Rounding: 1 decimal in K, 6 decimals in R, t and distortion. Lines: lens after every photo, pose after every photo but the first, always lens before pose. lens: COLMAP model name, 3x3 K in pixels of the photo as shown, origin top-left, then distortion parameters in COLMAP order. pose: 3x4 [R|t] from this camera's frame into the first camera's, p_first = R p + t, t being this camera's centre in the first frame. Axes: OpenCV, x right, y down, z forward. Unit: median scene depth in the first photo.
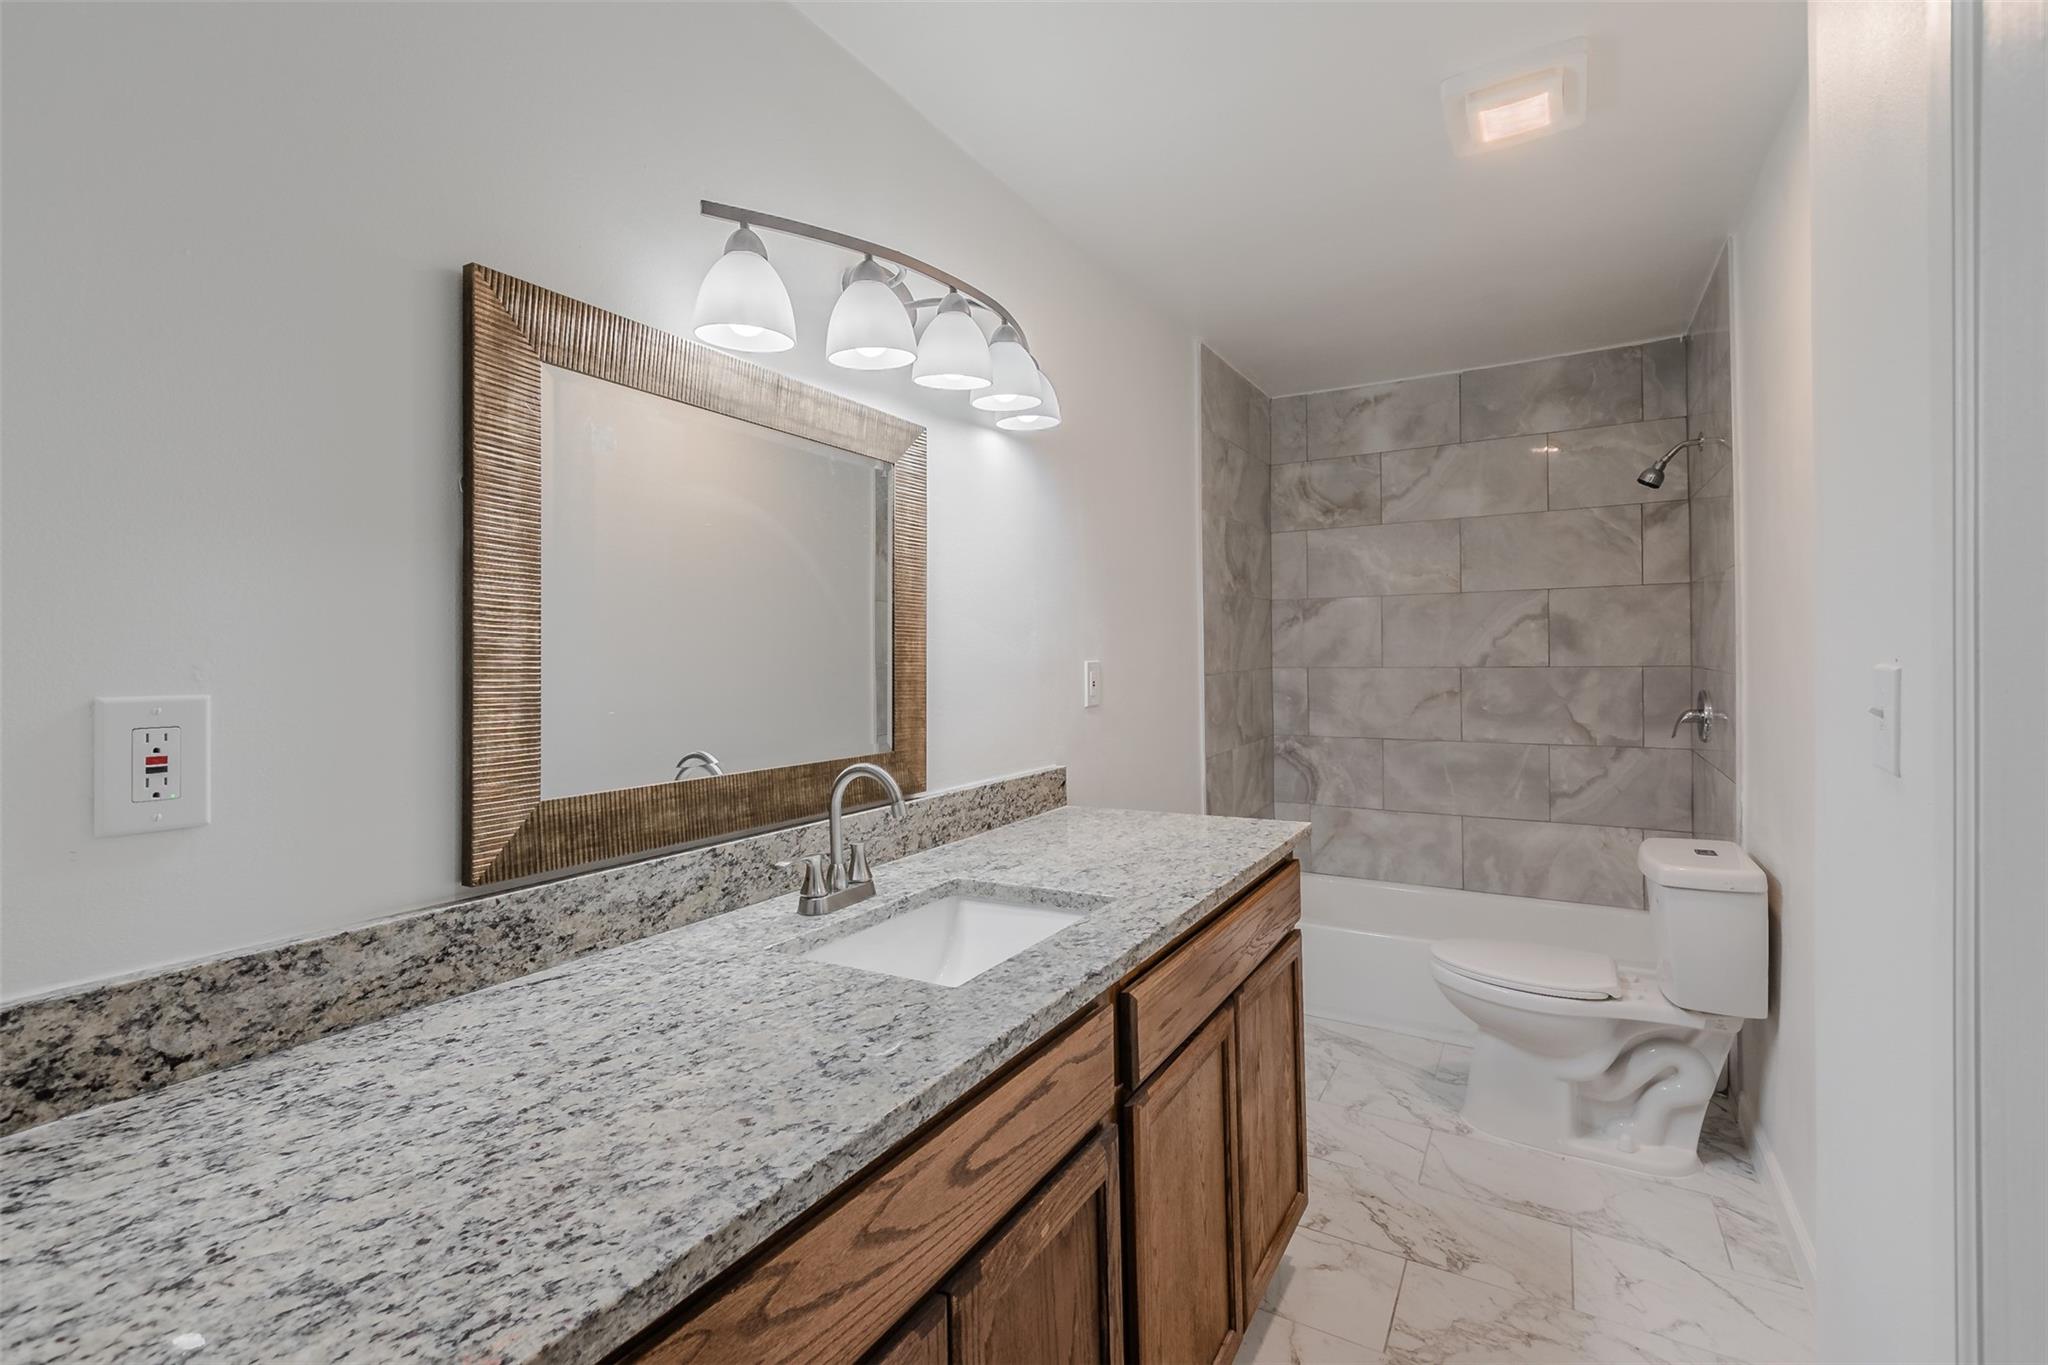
lens RADIAL K [[887.4, 0, 1038.9], [0, 887.4, 672.3], [0, 0, 1]] dist [0.010362, -0.002279]
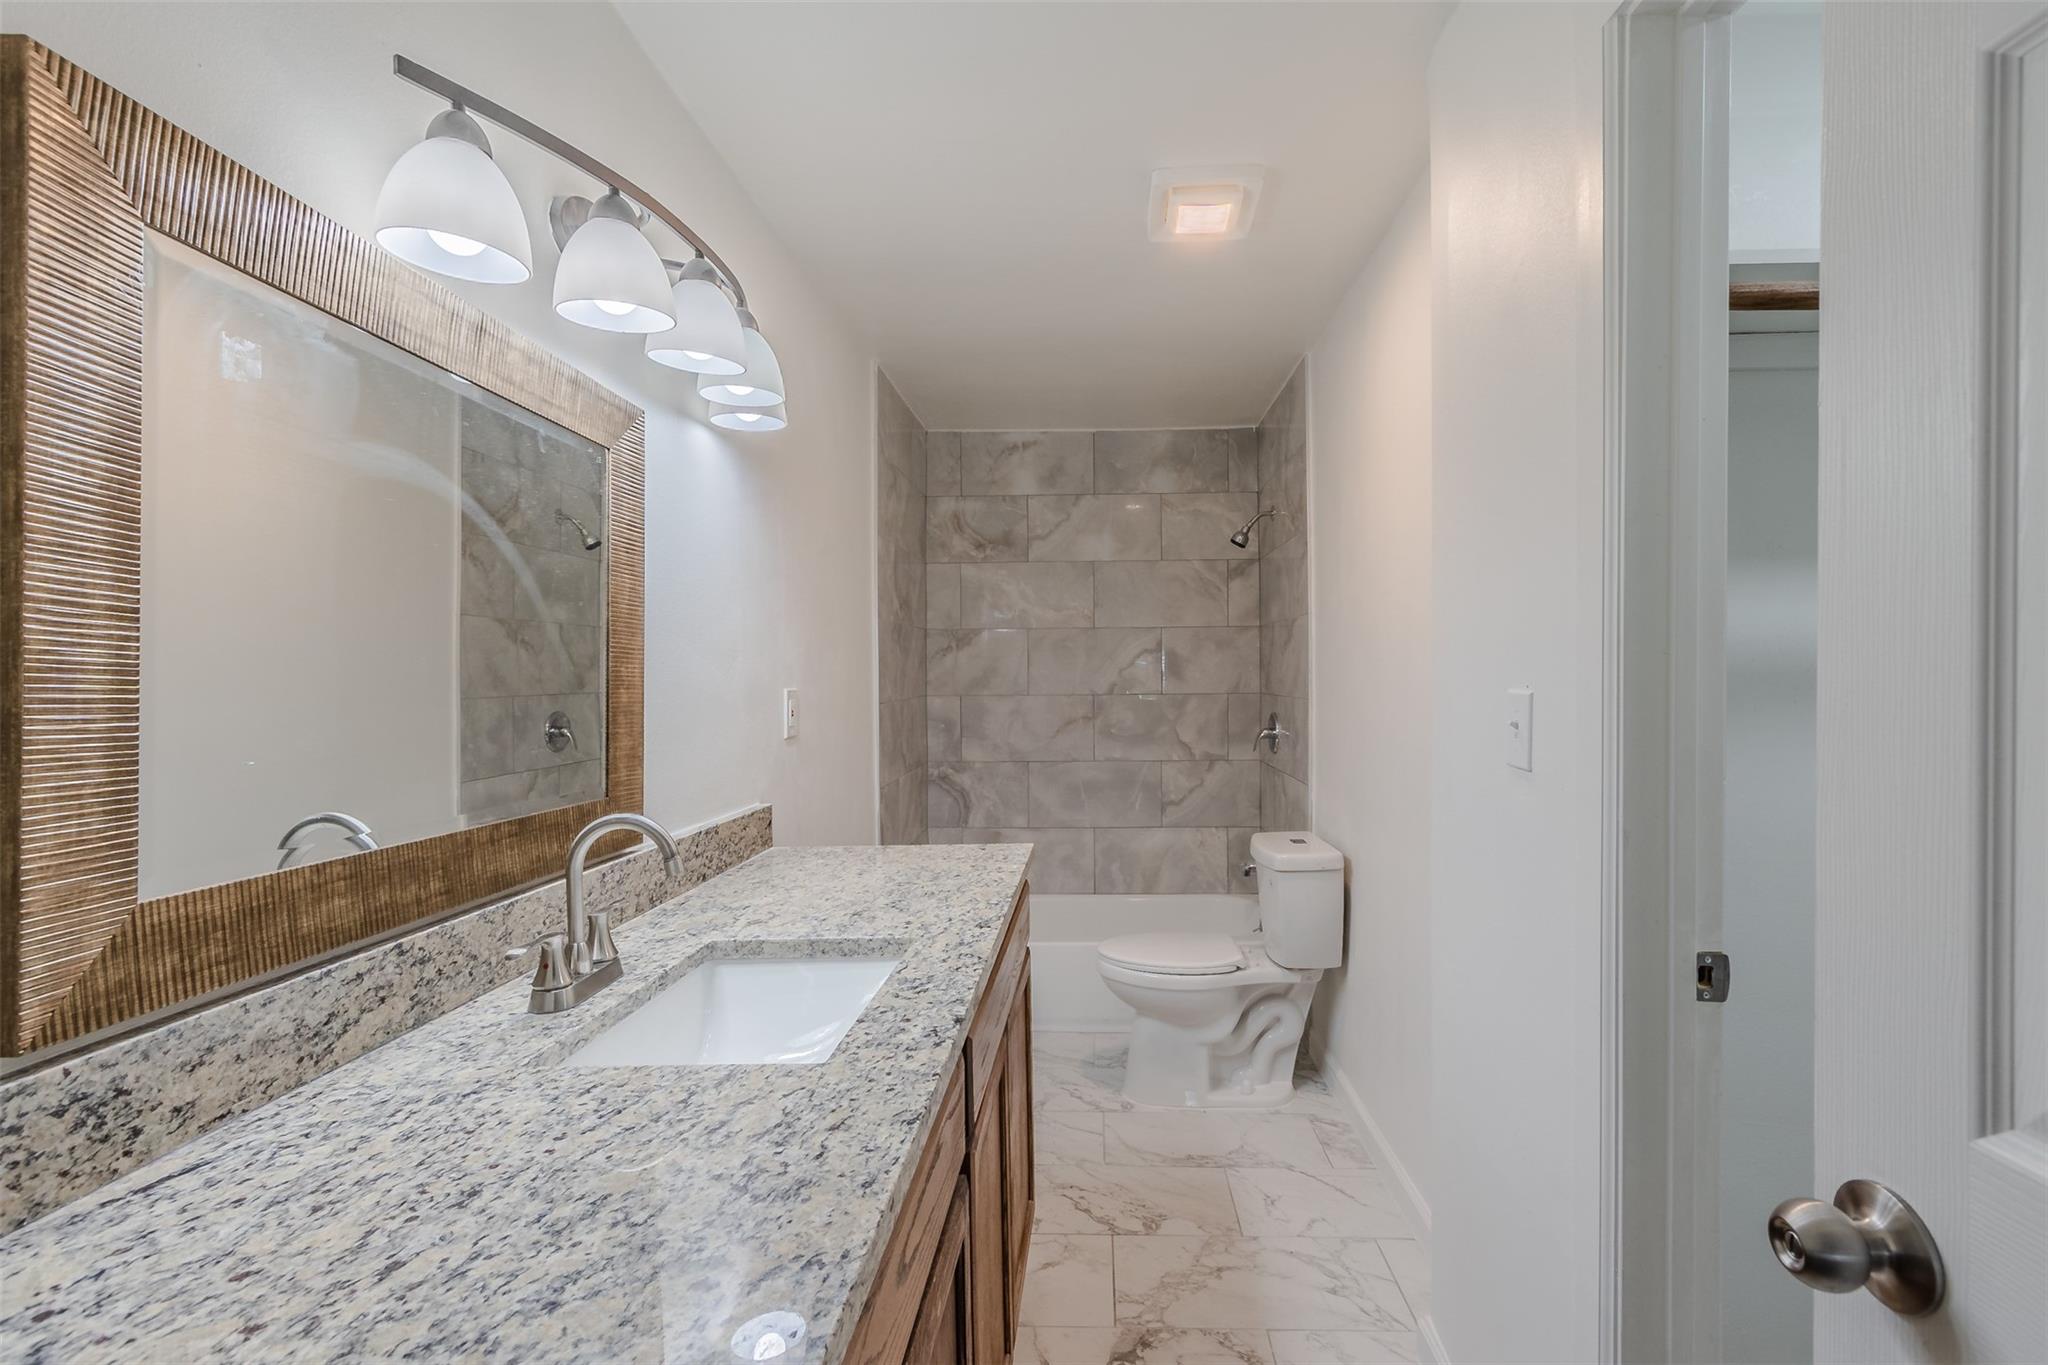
lens RADIAL K [[887.4, 0, 1036.0], [0, 887.4, 697.8], [0, 0, 1]] dist [0.010362, -0.002279]
pose [[0.882745, -0.004536, 0.469831, -0.201601], [0.006448, 0.999976, -0.002460, 0.001011], [-0.469809, 0.005201, 0.882753, 0.085395]]
